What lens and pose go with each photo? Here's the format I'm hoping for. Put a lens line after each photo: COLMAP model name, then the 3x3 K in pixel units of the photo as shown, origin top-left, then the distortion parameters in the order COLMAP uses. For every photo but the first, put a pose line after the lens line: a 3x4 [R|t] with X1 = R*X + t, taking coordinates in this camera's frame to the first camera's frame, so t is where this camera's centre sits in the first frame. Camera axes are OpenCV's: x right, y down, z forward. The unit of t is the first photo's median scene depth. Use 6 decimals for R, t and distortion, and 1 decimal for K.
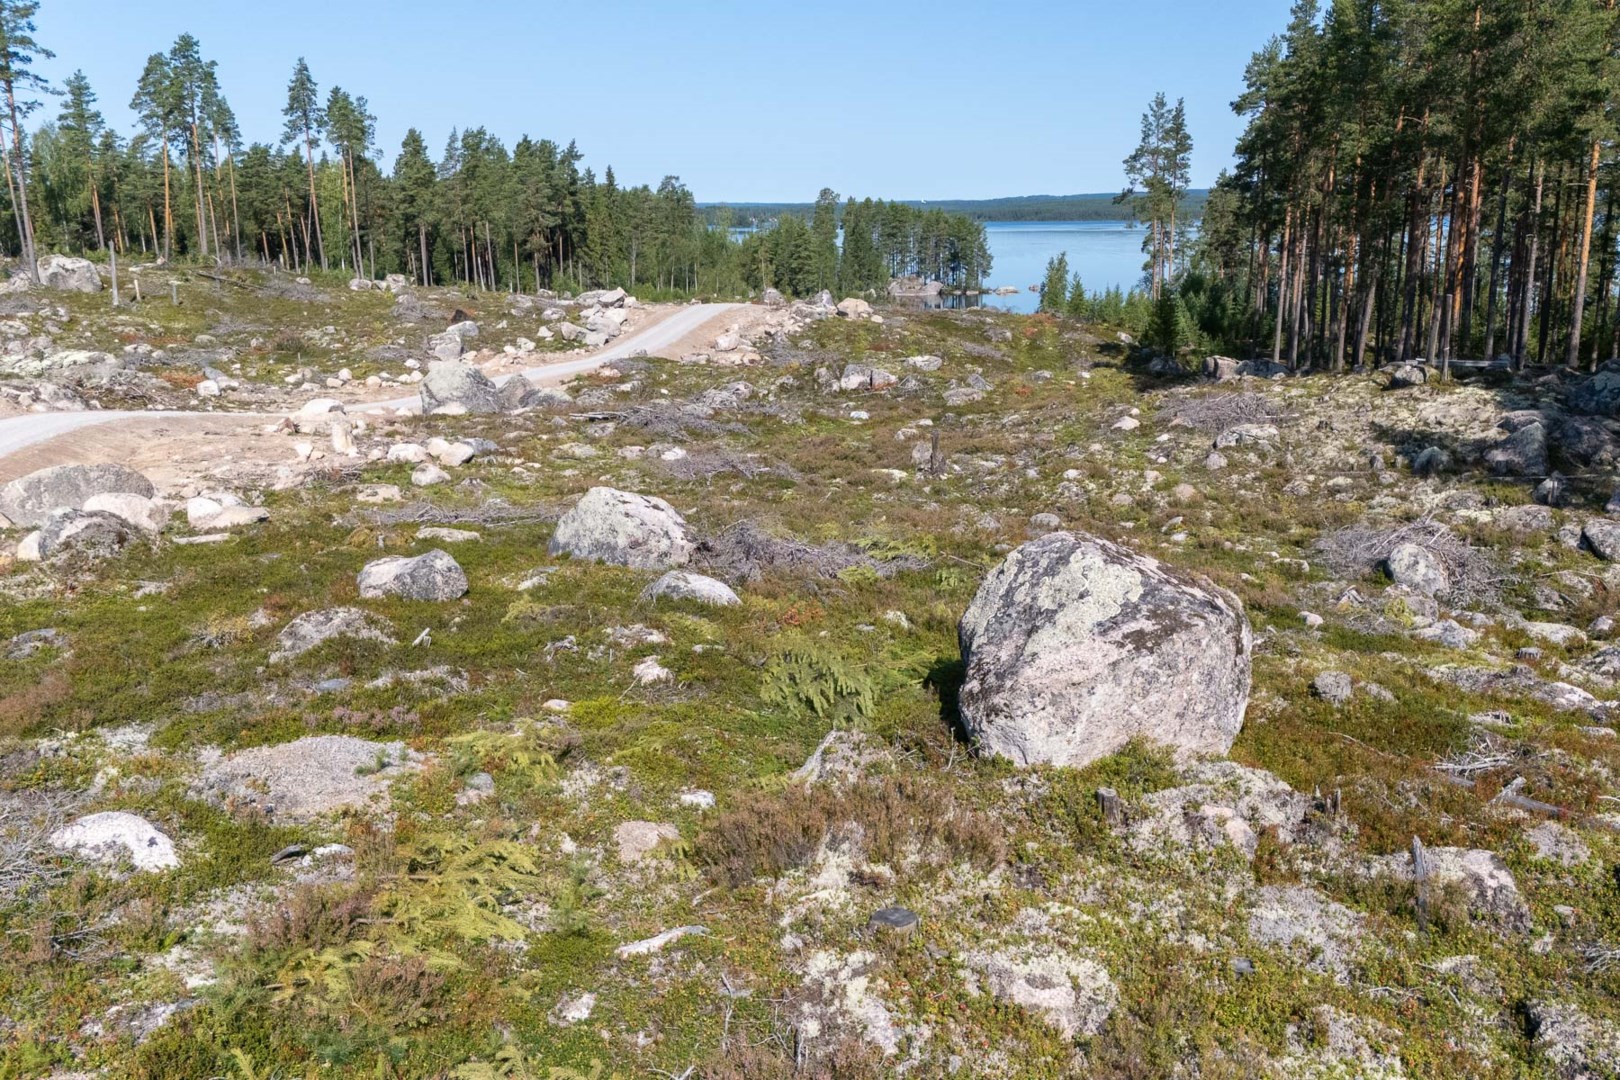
lens RADIAL K [[1790.9, 0, 813.5], [0, 1790.9, 536.2], [0, 0, 1]] dist [0.052224, 0.000000]
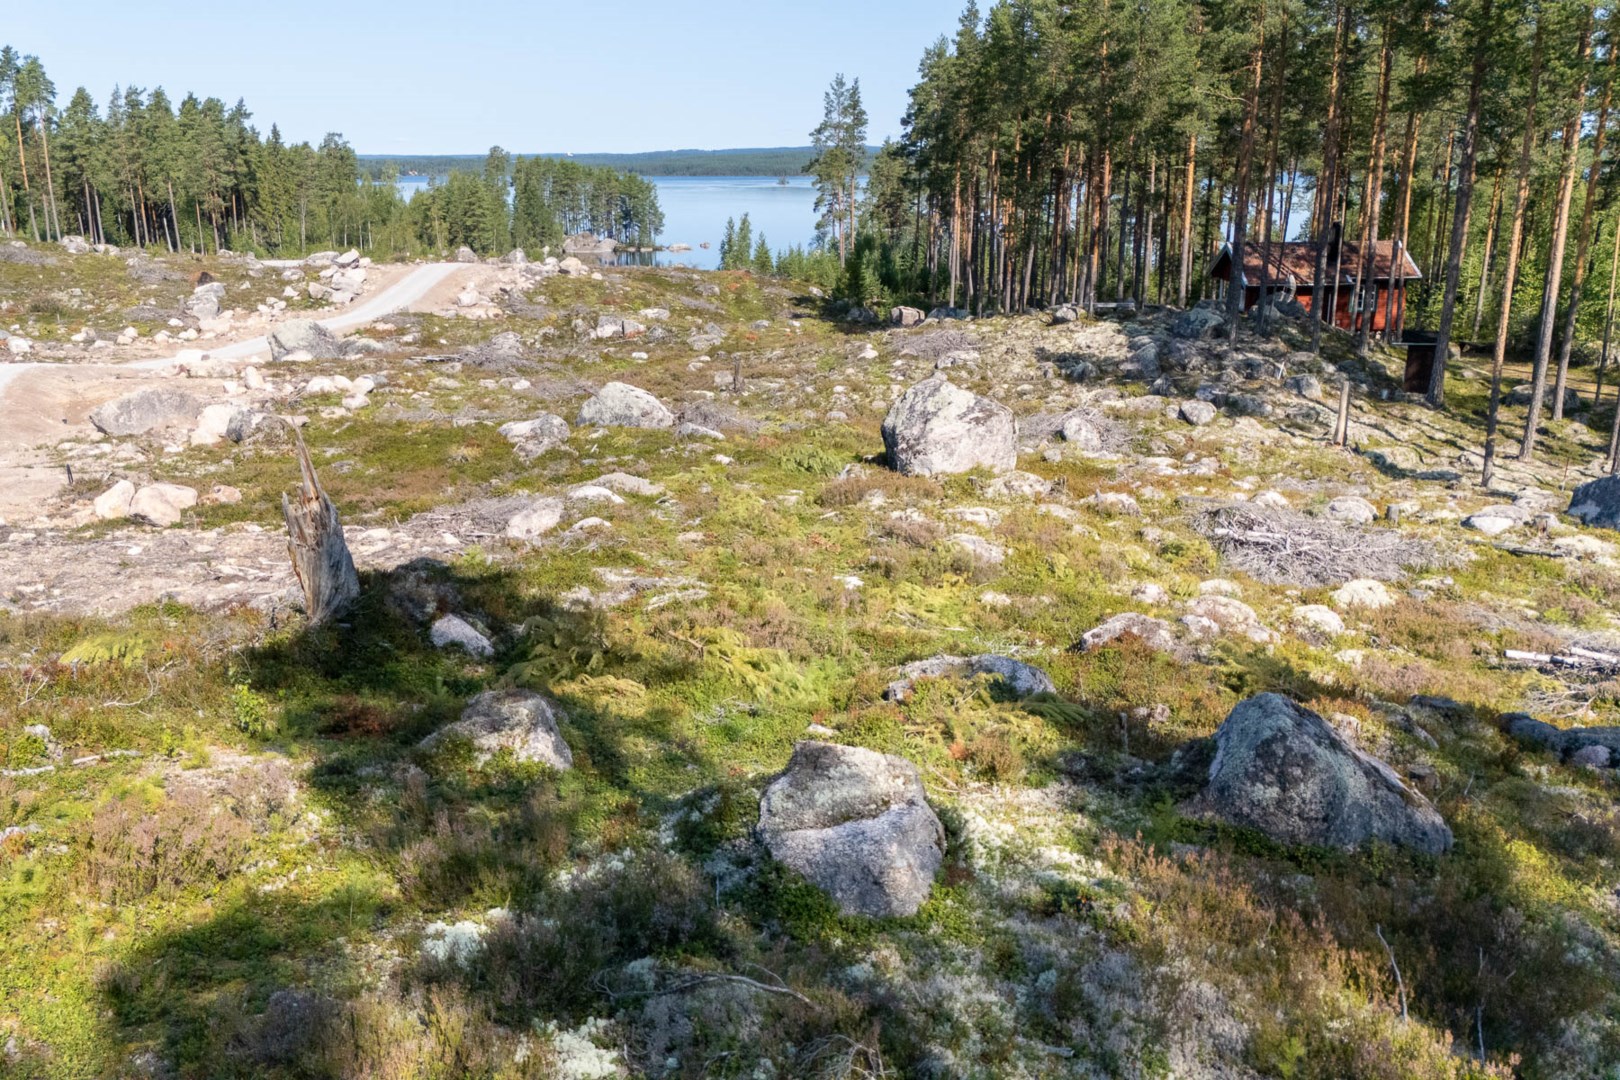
lens RADIAL K [[1790.9, 0, 808.6], [0, 1790.9, 541.5], [0, 0, 1]] dist [0.052224, 0.000000]
pose [[0.982658, -0.038670, 0.181349, -0.066847], [0.033761, 0.998977, 0.030079, 0.020422], [-0.182326, -0.023435, 0.982959, -0.178674]]
